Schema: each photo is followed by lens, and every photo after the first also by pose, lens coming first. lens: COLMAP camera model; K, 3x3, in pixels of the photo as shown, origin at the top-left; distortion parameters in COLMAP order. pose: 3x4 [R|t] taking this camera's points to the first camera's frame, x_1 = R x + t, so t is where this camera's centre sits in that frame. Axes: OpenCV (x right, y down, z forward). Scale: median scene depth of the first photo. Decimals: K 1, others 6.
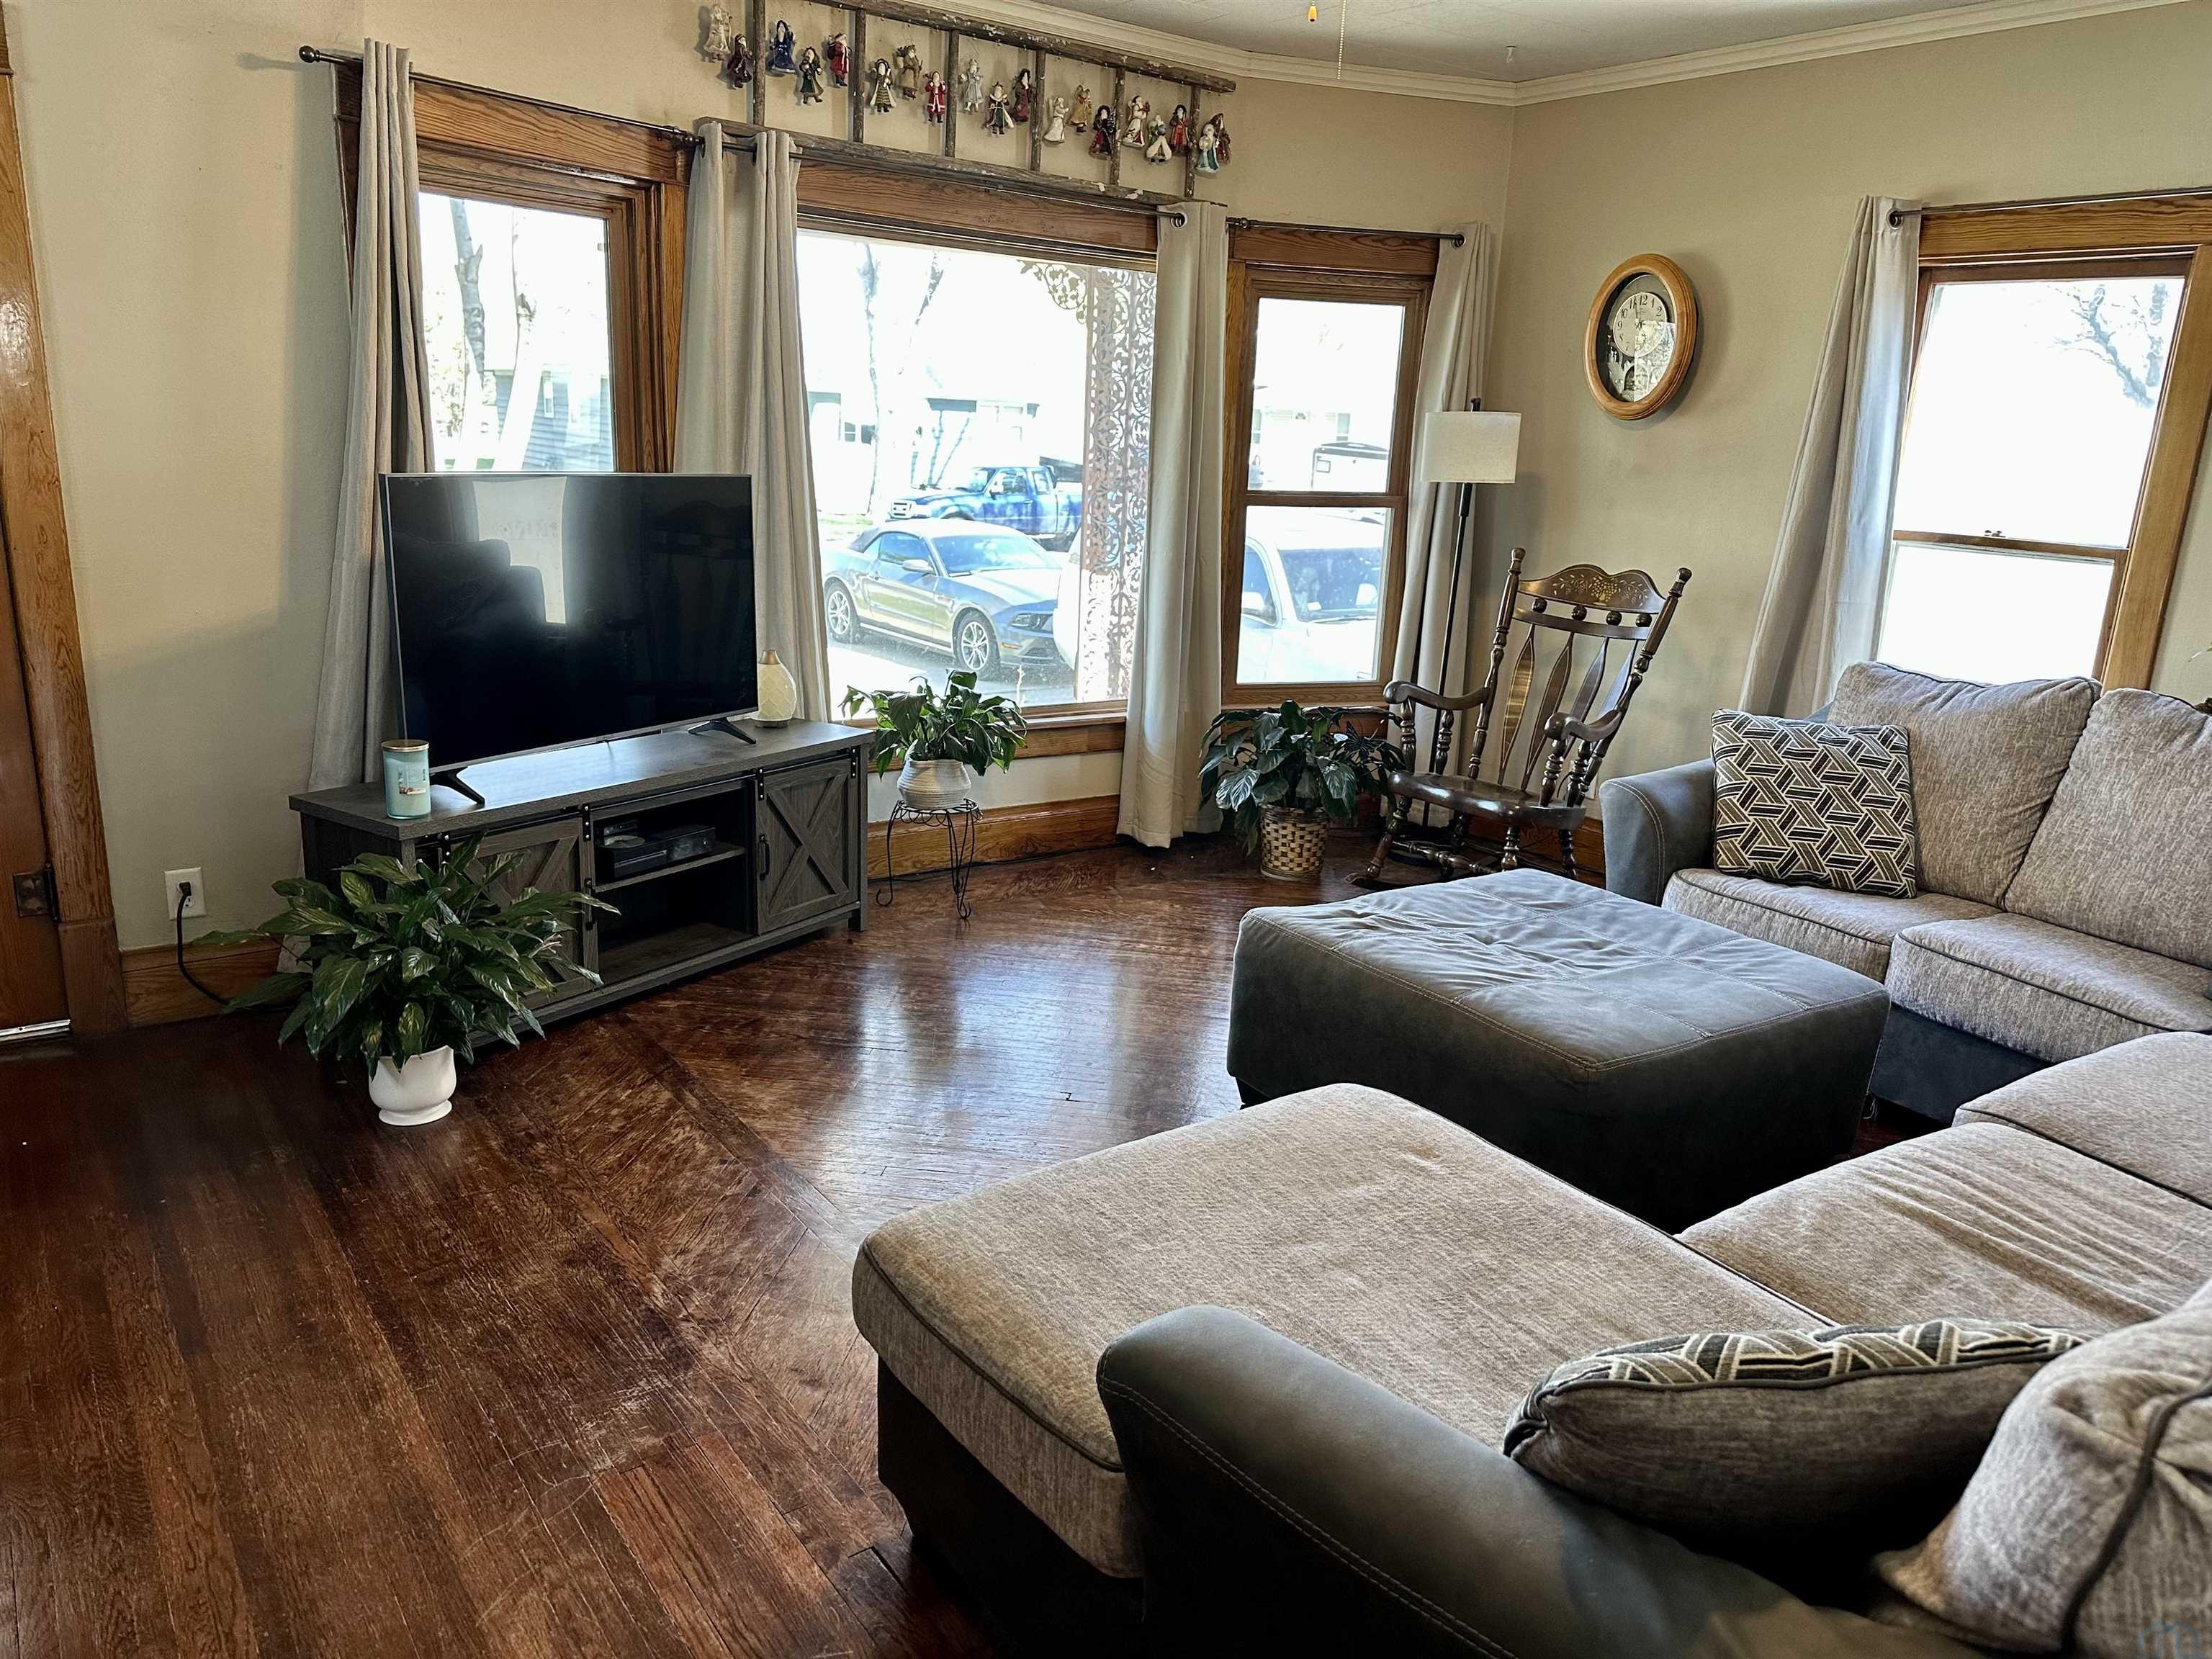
lens RADIAL K [[1545.5, 0, 1047.4], [0, 1545.5, 820.2], [0, 0, 1]] dist [0.157910, -0.286231]
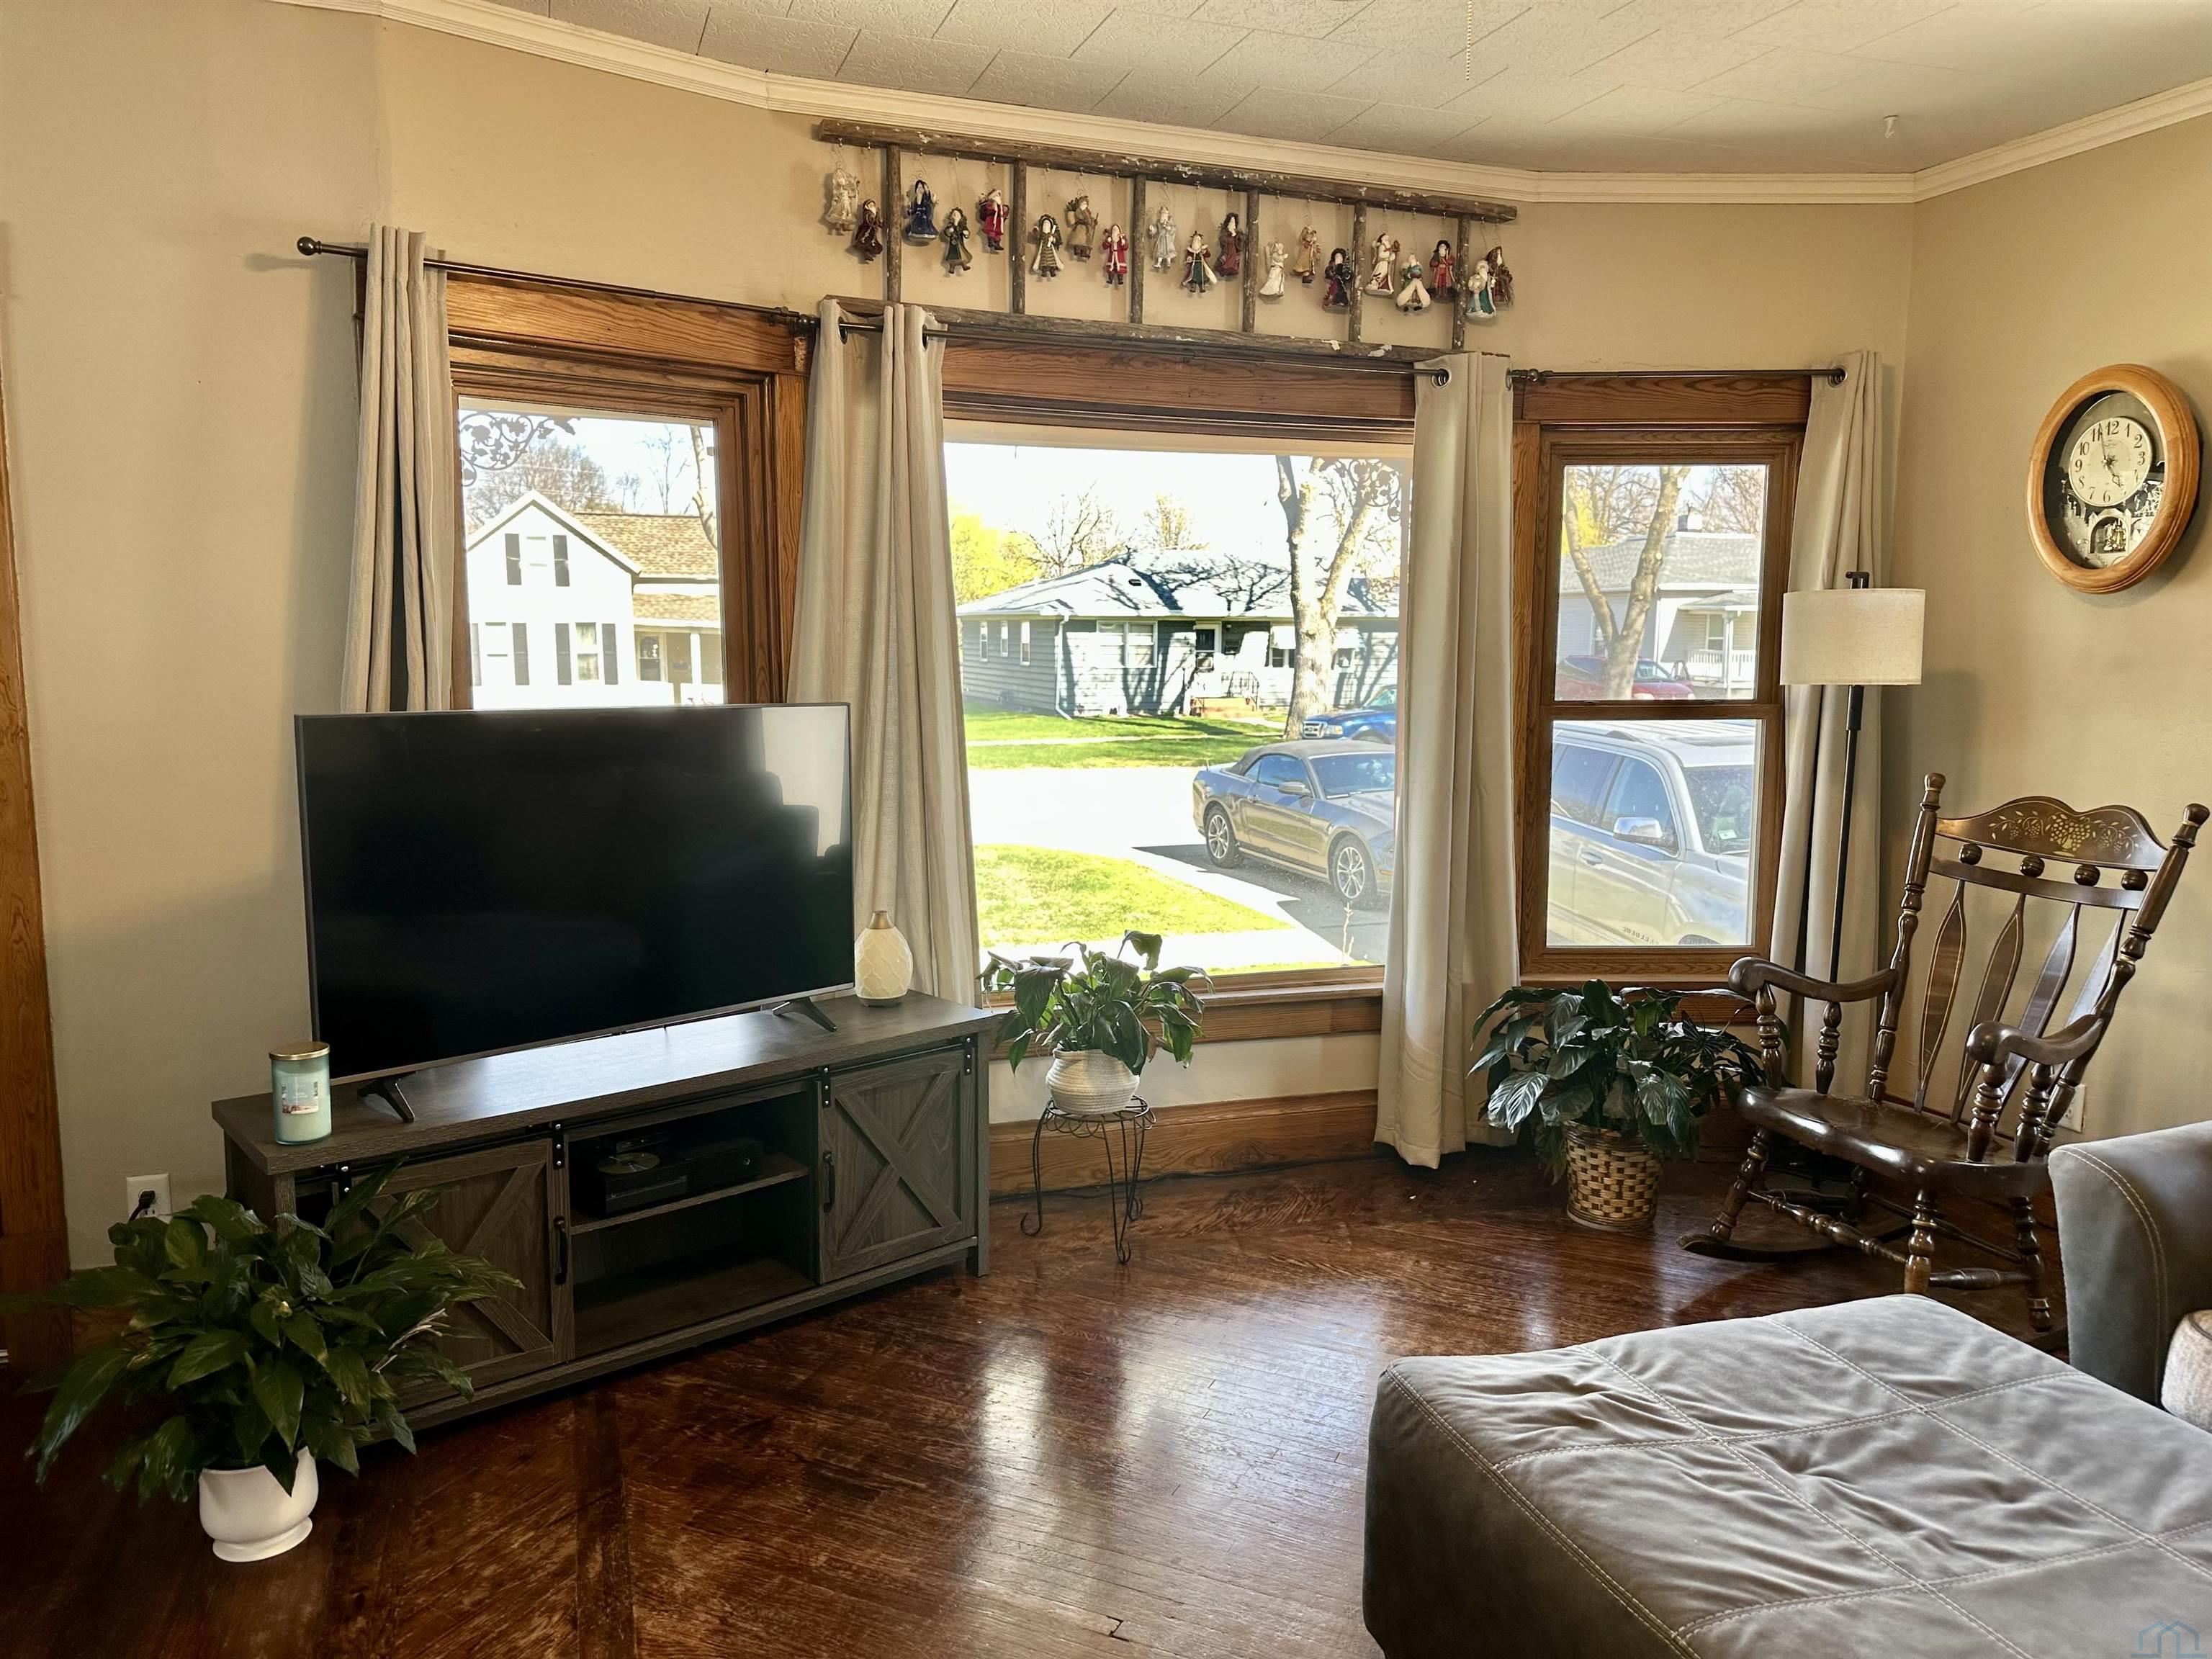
lens RADIAL K [[1502.3, 0, 1097.2], [0, 1502.3, 831.7], [0, 0, 1]] dist [0.079865, -0.087639]
pose [[0.962077, -0.002478, -0.272768, 0.134387], [-0.032551, 0.991771, -0.123819, -0.053525], [0.270830, 0.128003, 0.954079, 0.262048]]
